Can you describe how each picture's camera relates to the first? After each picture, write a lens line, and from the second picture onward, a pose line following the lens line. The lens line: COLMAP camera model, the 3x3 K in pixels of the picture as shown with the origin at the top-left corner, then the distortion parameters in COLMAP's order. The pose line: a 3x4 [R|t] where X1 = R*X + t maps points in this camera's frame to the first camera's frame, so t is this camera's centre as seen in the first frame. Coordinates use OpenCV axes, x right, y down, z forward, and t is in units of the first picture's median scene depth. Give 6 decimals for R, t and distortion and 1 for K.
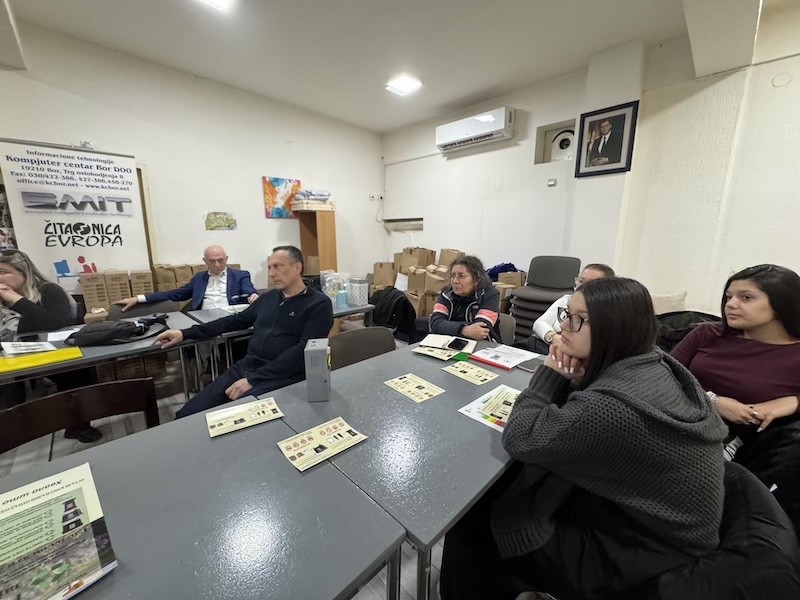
lens RADIAL K [[318.5, 0, 400.8], [0, 318.5, 297.7], [0, 0, 1]] dist [-0.000968, -0.000522]
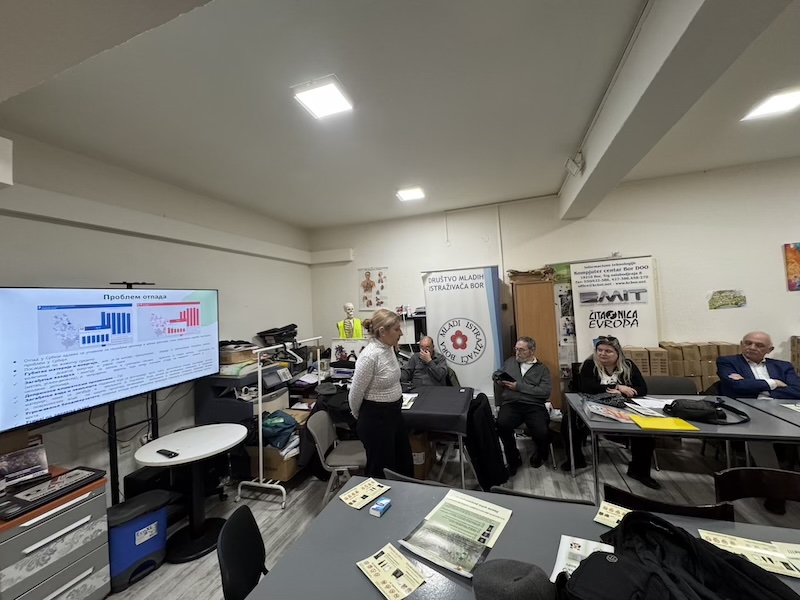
lens RADIAL K [[318.5, 0, 400.8], [0, 318.5, 297.7], [0, 0, 1]] dist [-0.000968, -0.000522]
pose [[0.443725, -0.053878, -0.894542, -0.175832], [-0.103960, 0.988357, -0.111097, -0.043296], [0.890113, 0.142293, 0.432958, -0.391916]]
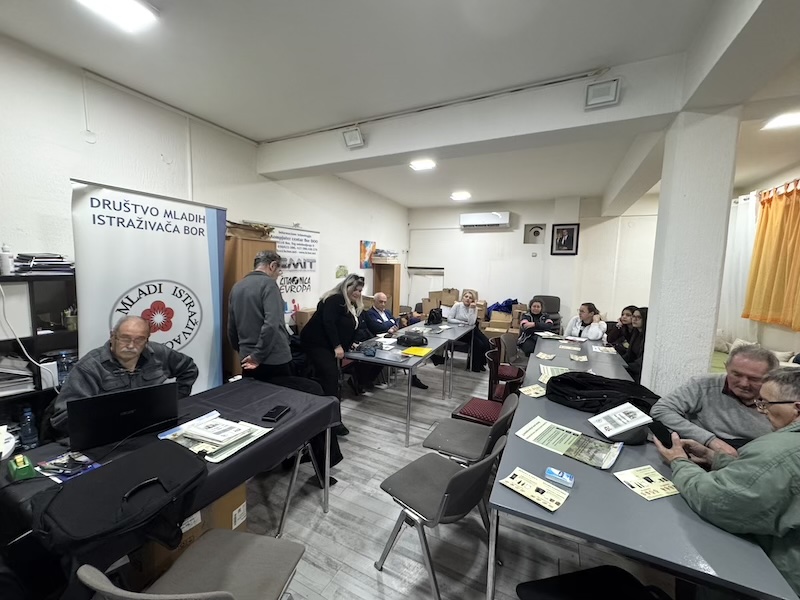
lens RADIAL K [[318.5, 0, 400.8], [0, 318.5, 297.7], [0, 0, 1]] dist [-0.000968, -0.000522]
pose [[0.946103, -0.010418, 0.323697, -0.994086], [0.038704, 0.995956, -0.081072, 0.001180], [-0.321544, 0.089231, 0.942681, -0.532369]]
